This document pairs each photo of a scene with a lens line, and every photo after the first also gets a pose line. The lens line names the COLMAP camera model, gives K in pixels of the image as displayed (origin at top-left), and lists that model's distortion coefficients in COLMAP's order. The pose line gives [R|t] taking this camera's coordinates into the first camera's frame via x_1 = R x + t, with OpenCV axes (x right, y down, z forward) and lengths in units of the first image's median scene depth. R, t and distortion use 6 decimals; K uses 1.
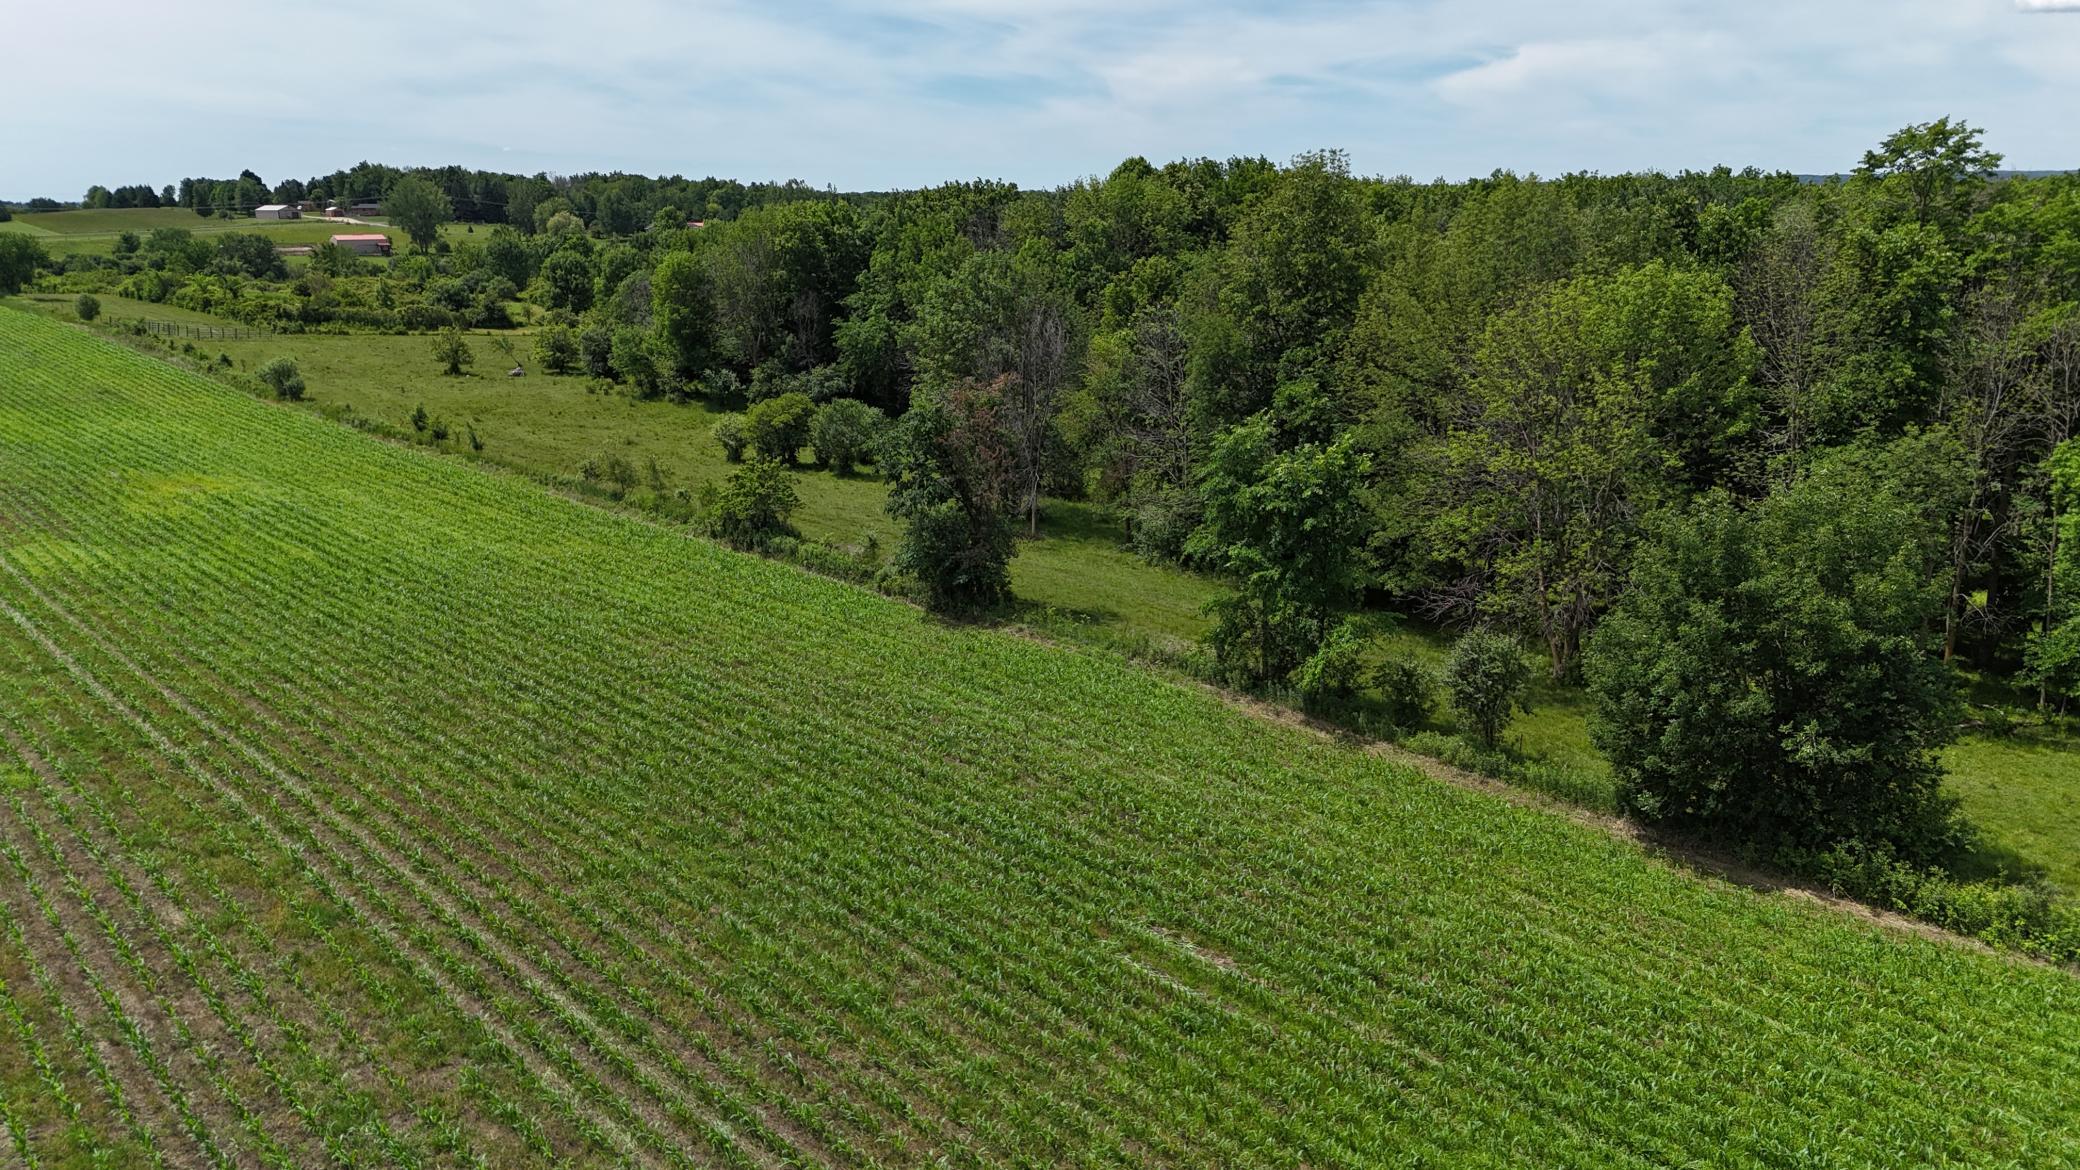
lens RADIAL K [[1528.6, 0, 1035.5], [0, 1528.6, 578.7], [0, 0, 1]] dist [0.054205, -0.048442]
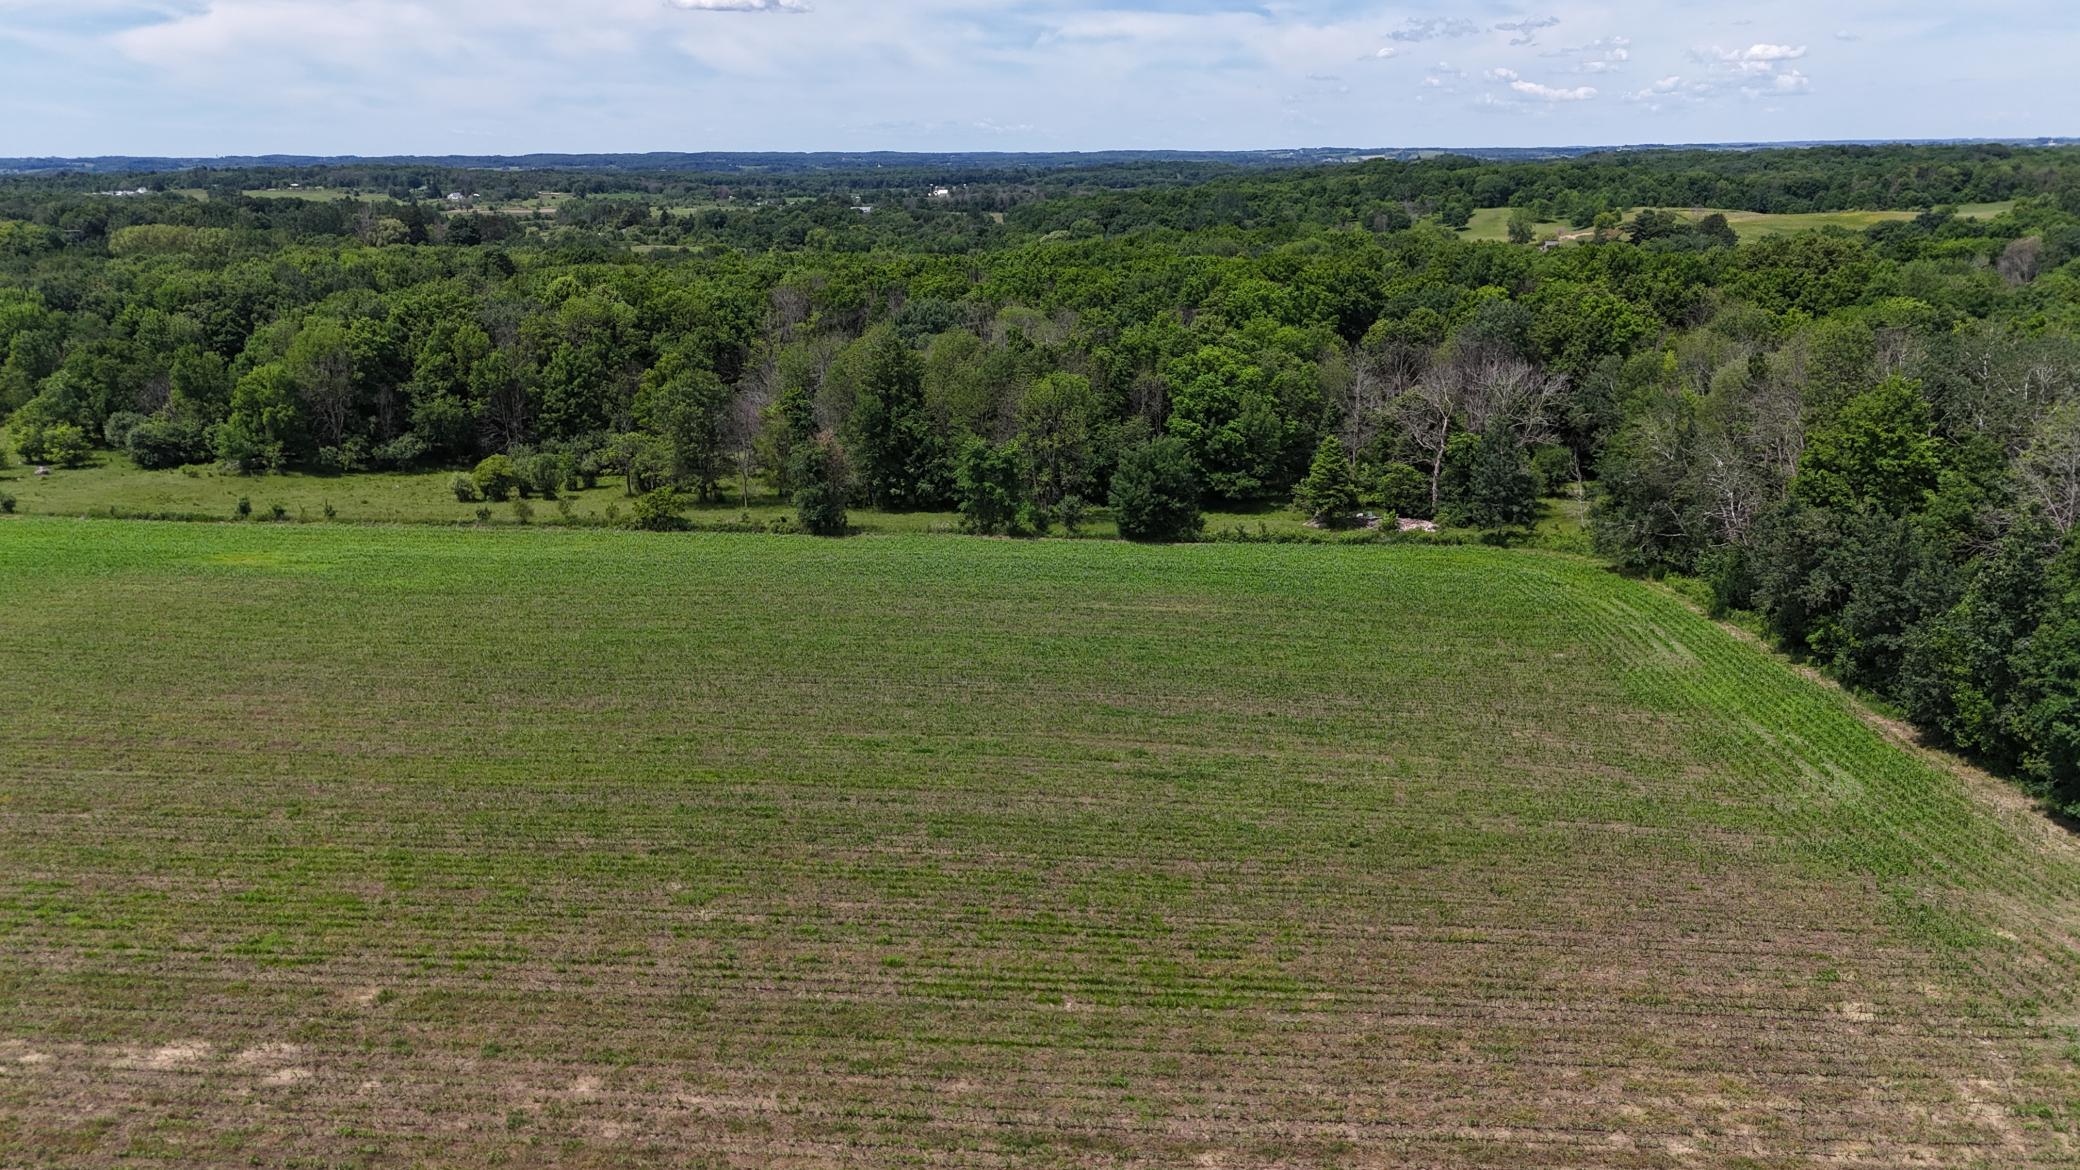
lens RADIAL K [[1528.6, 0, 1035.5], [0, 1528.6, 578.7], [0, 0, 1]] dist [0.054205, -0.048442]
pose [[0.729303, -0.177974, 0.660638, -1.374282], [0.167204, 0.982660, 0.080144, -0.043869], [-0.663445, 0.052012, 0.746415, -0.958908]]
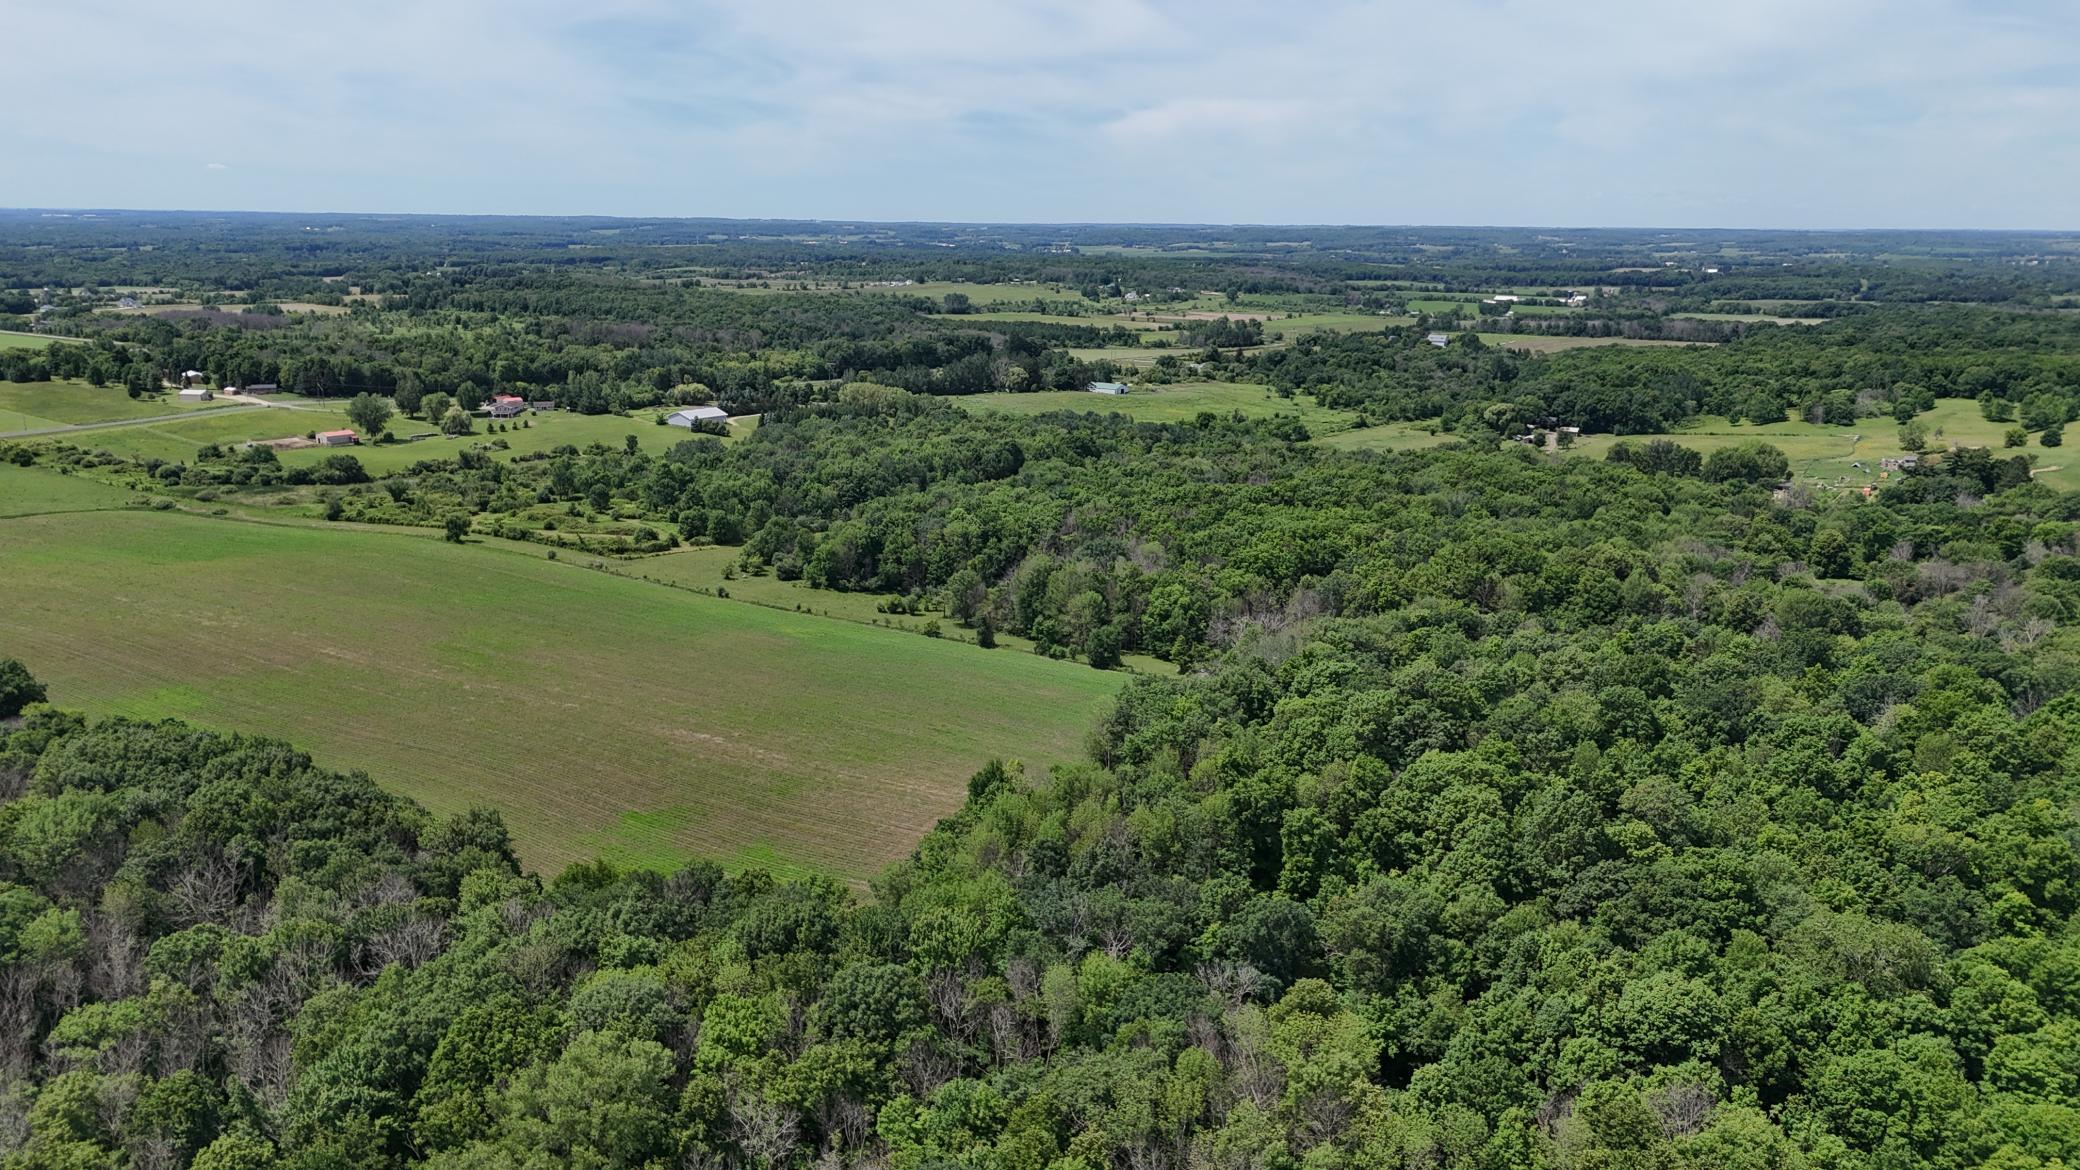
lens RADIAL K [[1553.9, 0, 1036.3], [0, 1553.9, 554.2], [0, 0, 1]] dist [0.049535, -0.038860]
pose [[0.953933, -0.046717, 0.296359, -1.620414], [0.054840, 0.998312, -0.019149, -0.208747], [-0.294964, 0.034519, 0.954885, -4.779427]]
